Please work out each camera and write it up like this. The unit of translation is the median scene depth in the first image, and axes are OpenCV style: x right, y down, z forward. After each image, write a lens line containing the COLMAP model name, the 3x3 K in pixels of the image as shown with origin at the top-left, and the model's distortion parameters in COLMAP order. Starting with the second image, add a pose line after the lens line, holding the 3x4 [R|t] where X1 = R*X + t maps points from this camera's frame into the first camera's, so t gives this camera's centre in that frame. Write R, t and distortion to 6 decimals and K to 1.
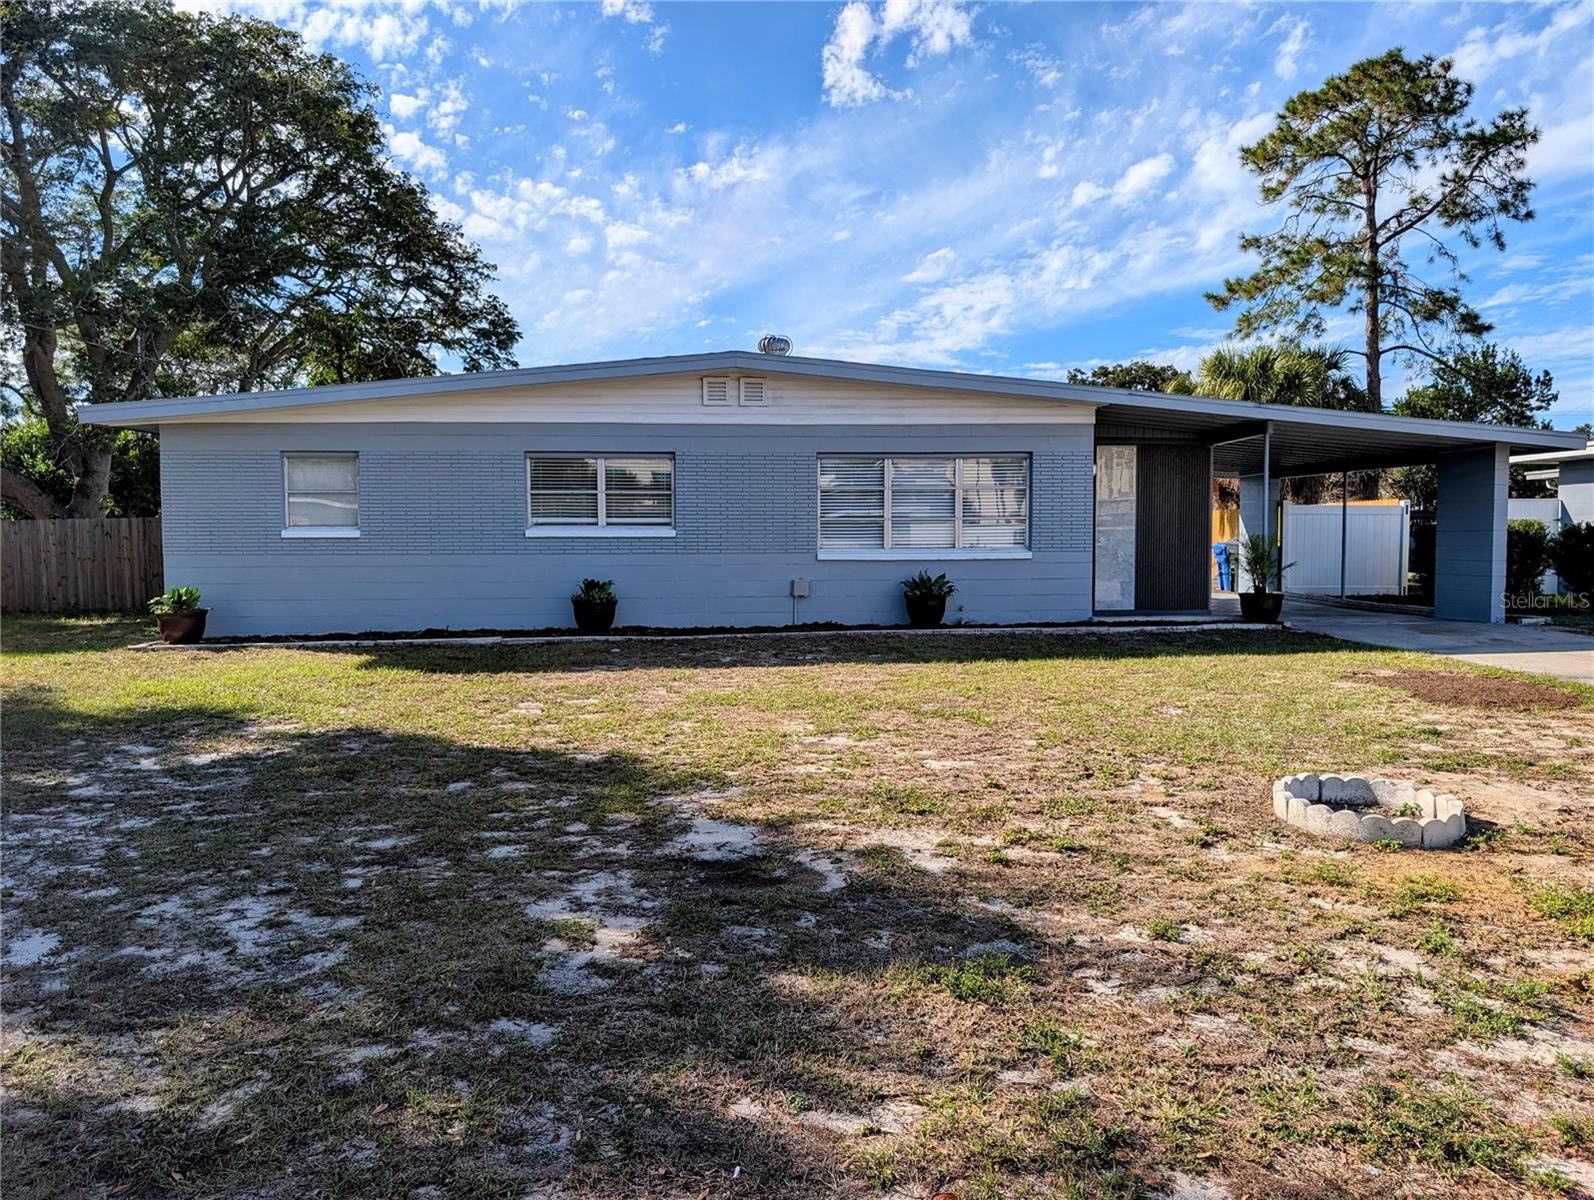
lens RADIAL K [[1162.5, 0, 797.0], [0, 1162.5, 600.0], [0, 0, 1]] dist [0.015474, -0.010324]
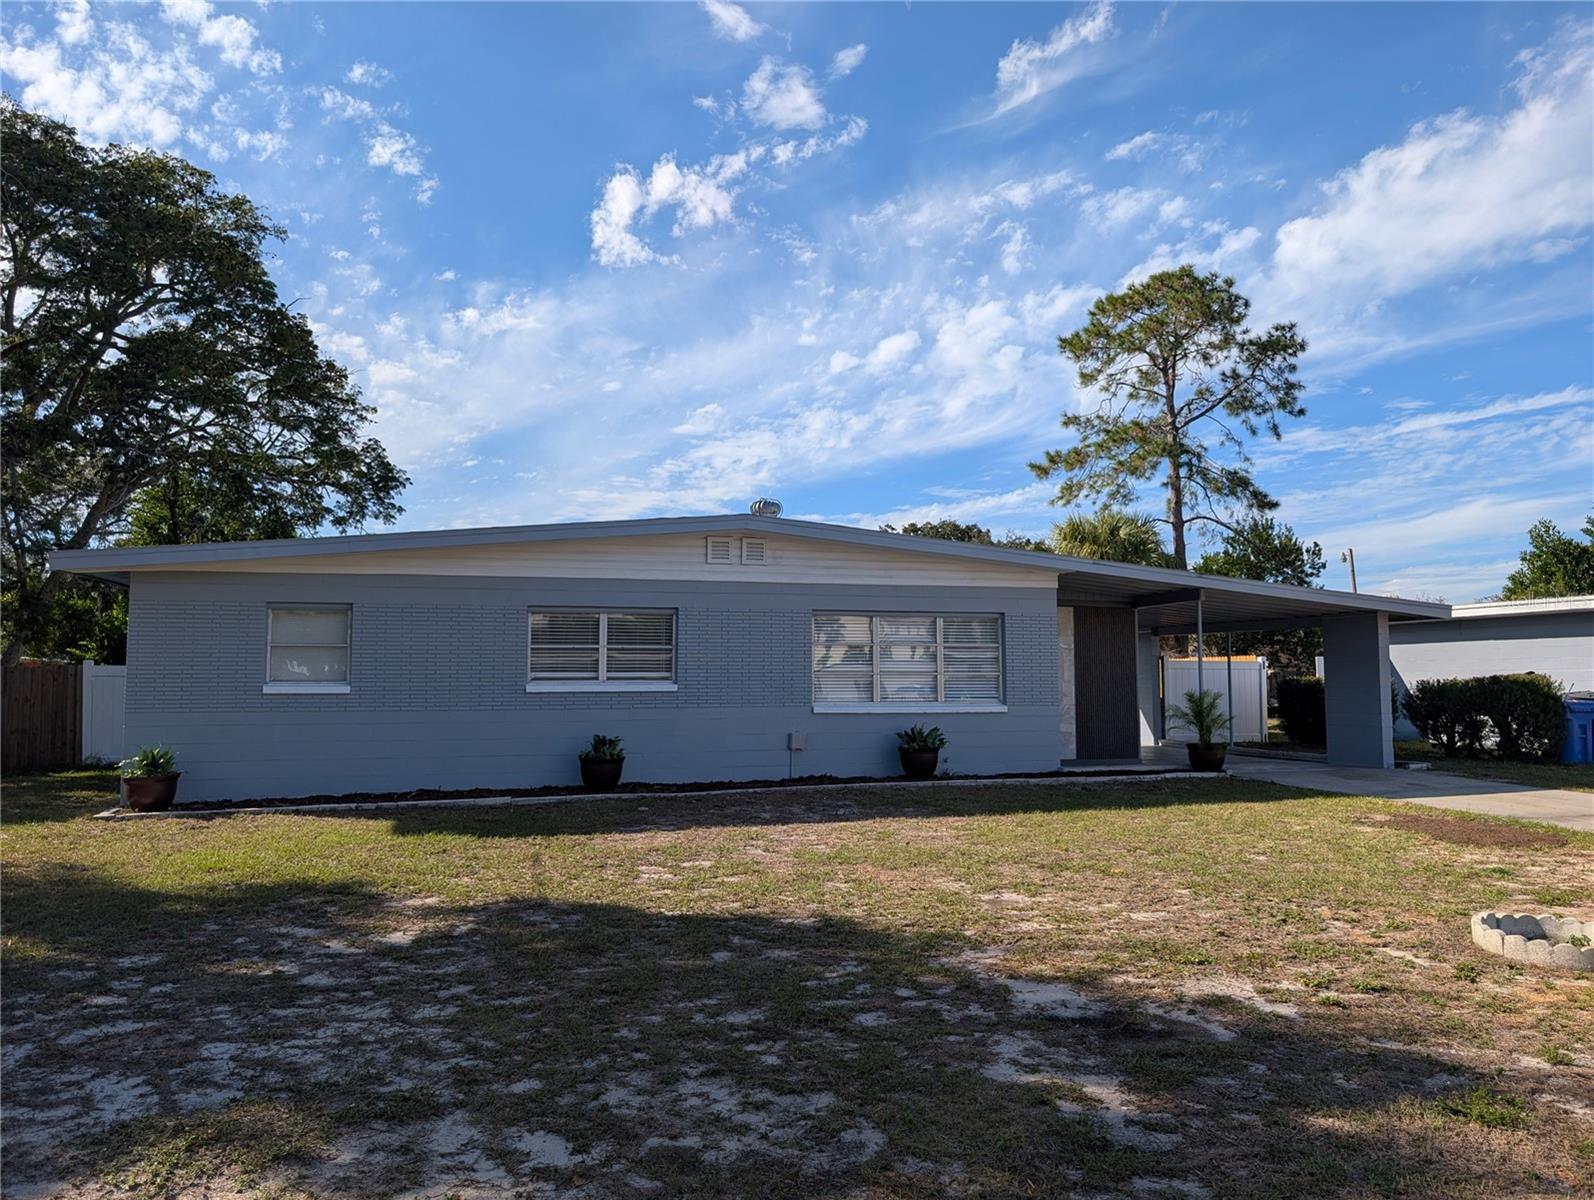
lens RADIAL K [[1162.5, 0, 797.0], [0, 1162.5, 600.0], [0, 0, 1]] dist [0.015474, -0.010324]
pose [[0.980104, 0.015939, 0.197841, -0.199583], [0.008822, 0.992287, -0.123648, -0.008083], [-0.198286, 0.122933, 0.972404, -0.006583]]
